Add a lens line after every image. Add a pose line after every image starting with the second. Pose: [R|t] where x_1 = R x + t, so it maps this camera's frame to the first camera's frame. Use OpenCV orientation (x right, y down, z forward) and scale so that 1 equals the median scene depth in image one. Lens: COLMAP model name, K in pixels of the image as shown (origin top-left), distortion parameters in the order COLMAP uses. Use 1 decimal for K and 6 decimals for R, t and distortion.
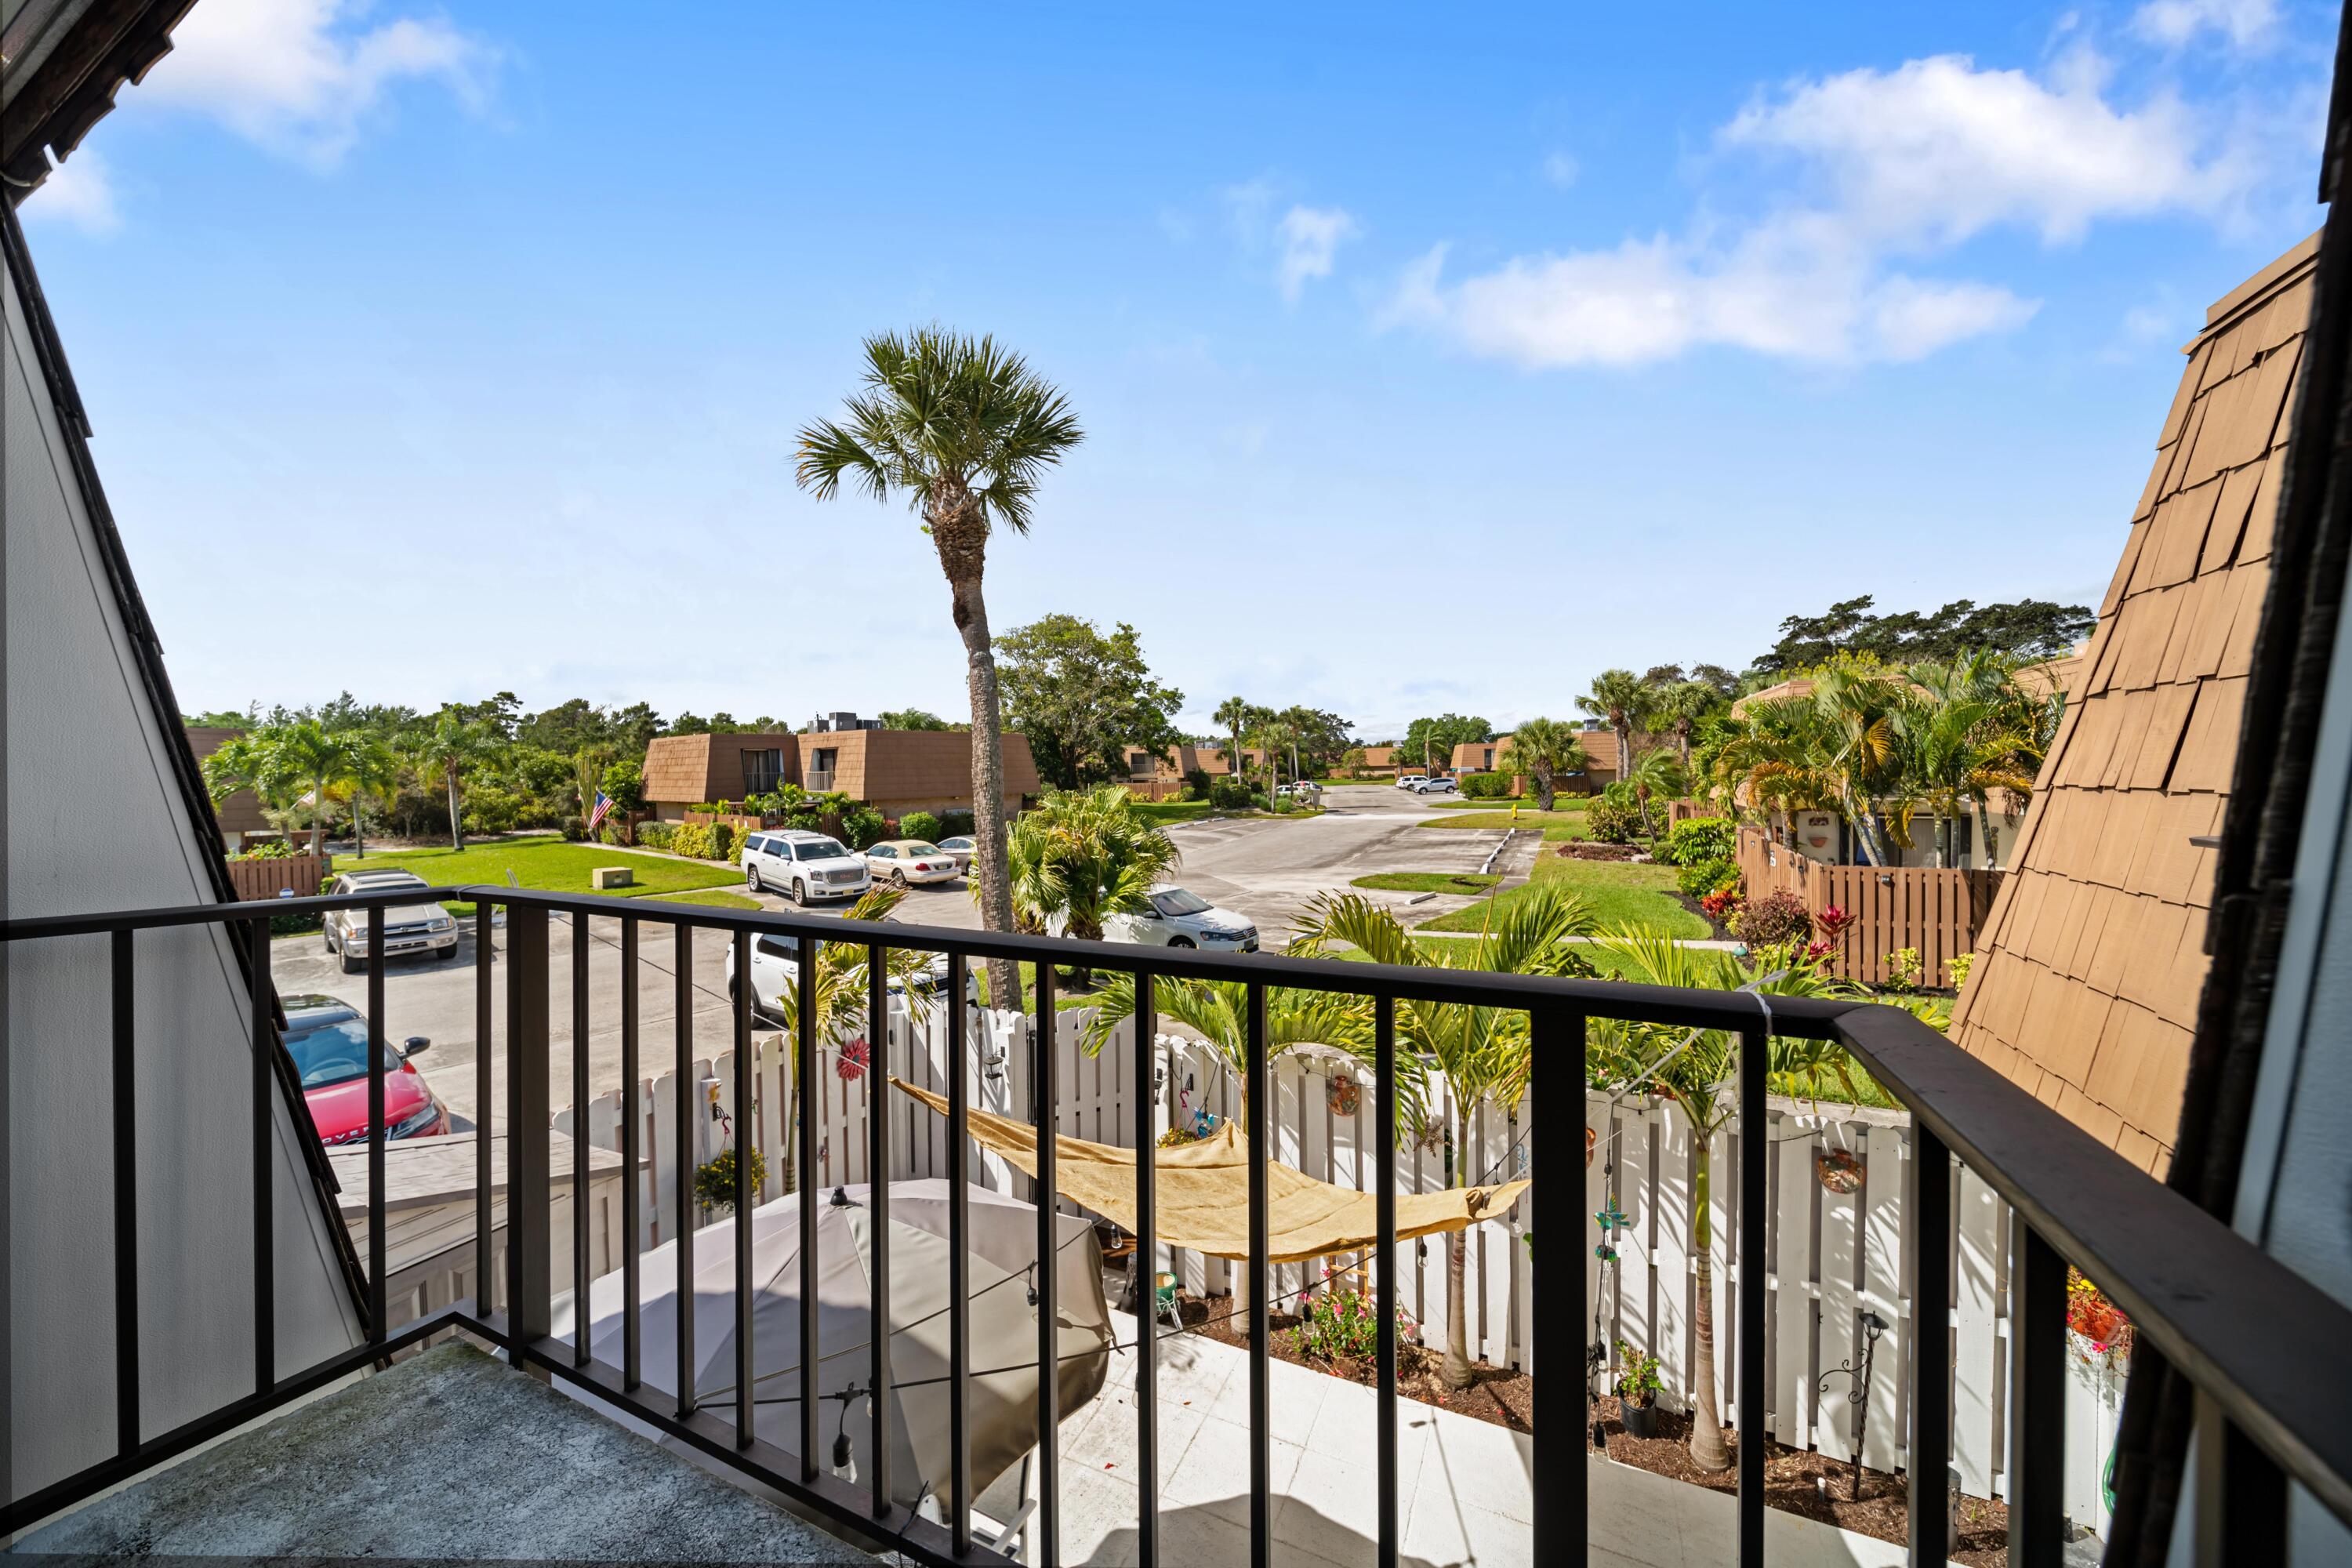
lens RADIAL K [[872.1, 0, 1176.2], [0, 872.1, 765.4], [0, 0, 1]] dist [0.000959, -0.000009]
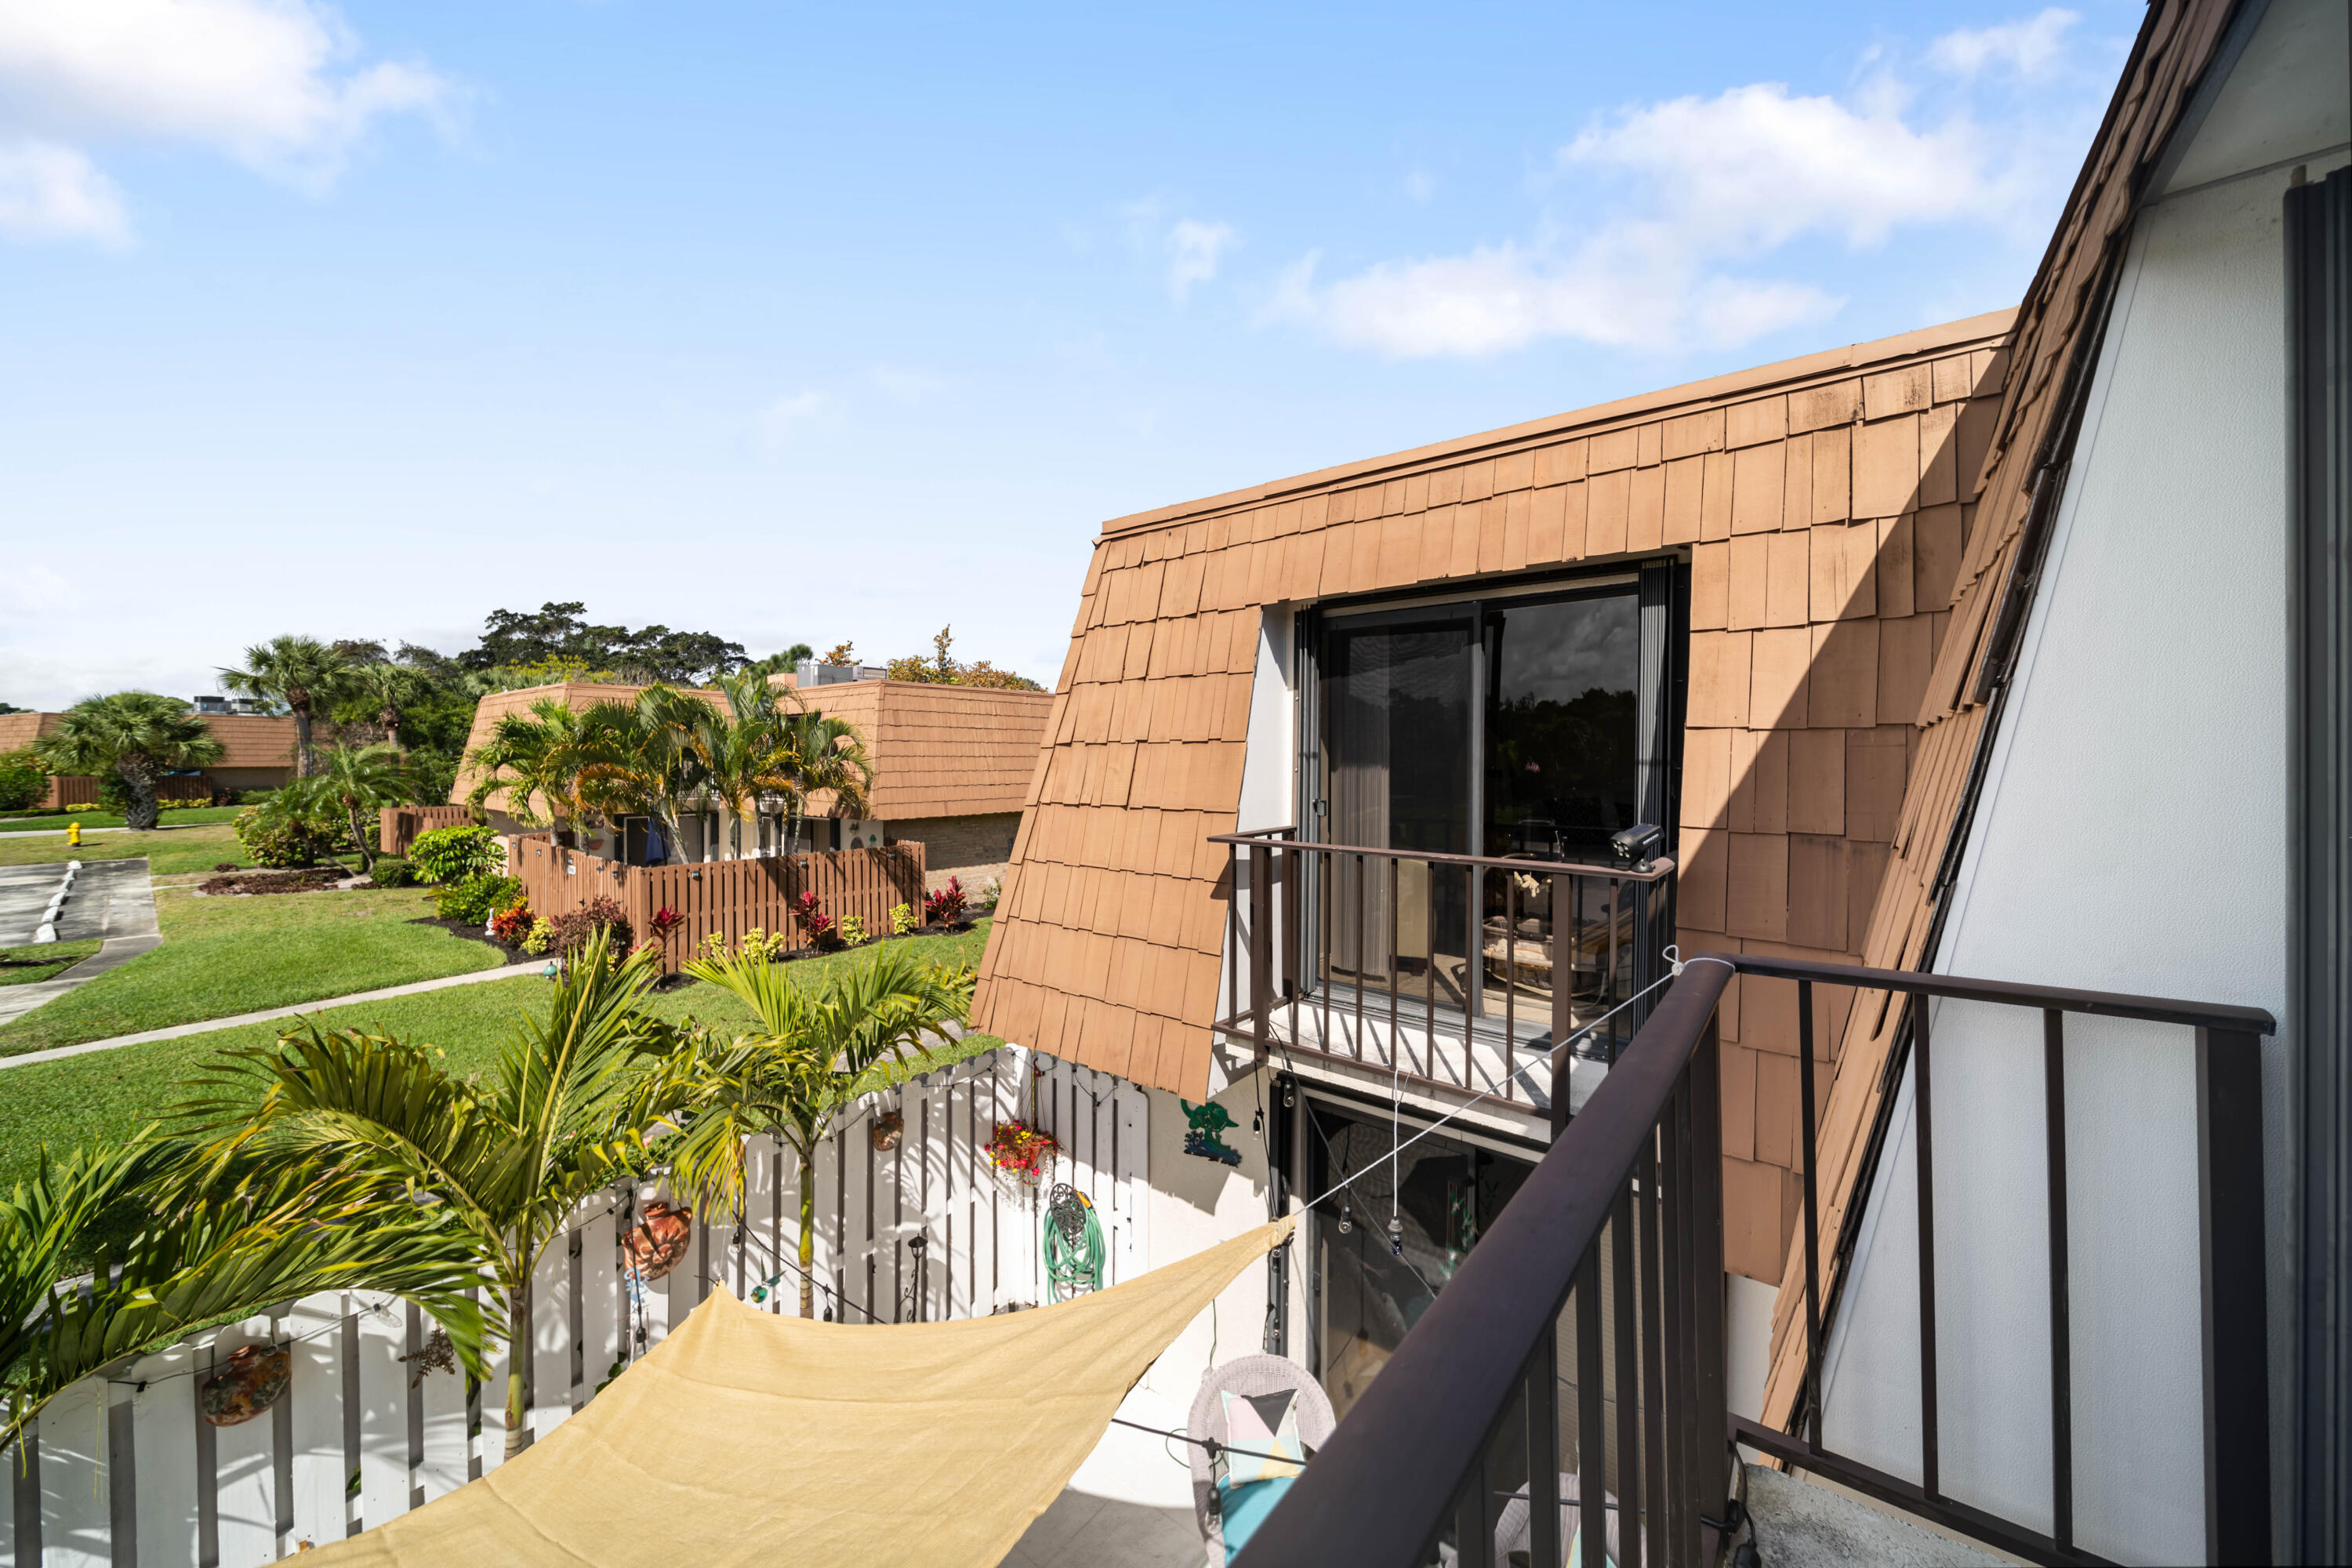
lens RADIAL K [[854.9, 0, 1191.0], [0, 854.9, 728.8], [0, 0, 1]] dist [-0.000215, -0.000264]
pose [[0.196209, 0.047179, 0.979426, -0.078908], [-0.013868, 0.998875, -0.045338, -0.008284], [-0.980464, -0.004687, 0.196643, 0.094184]]
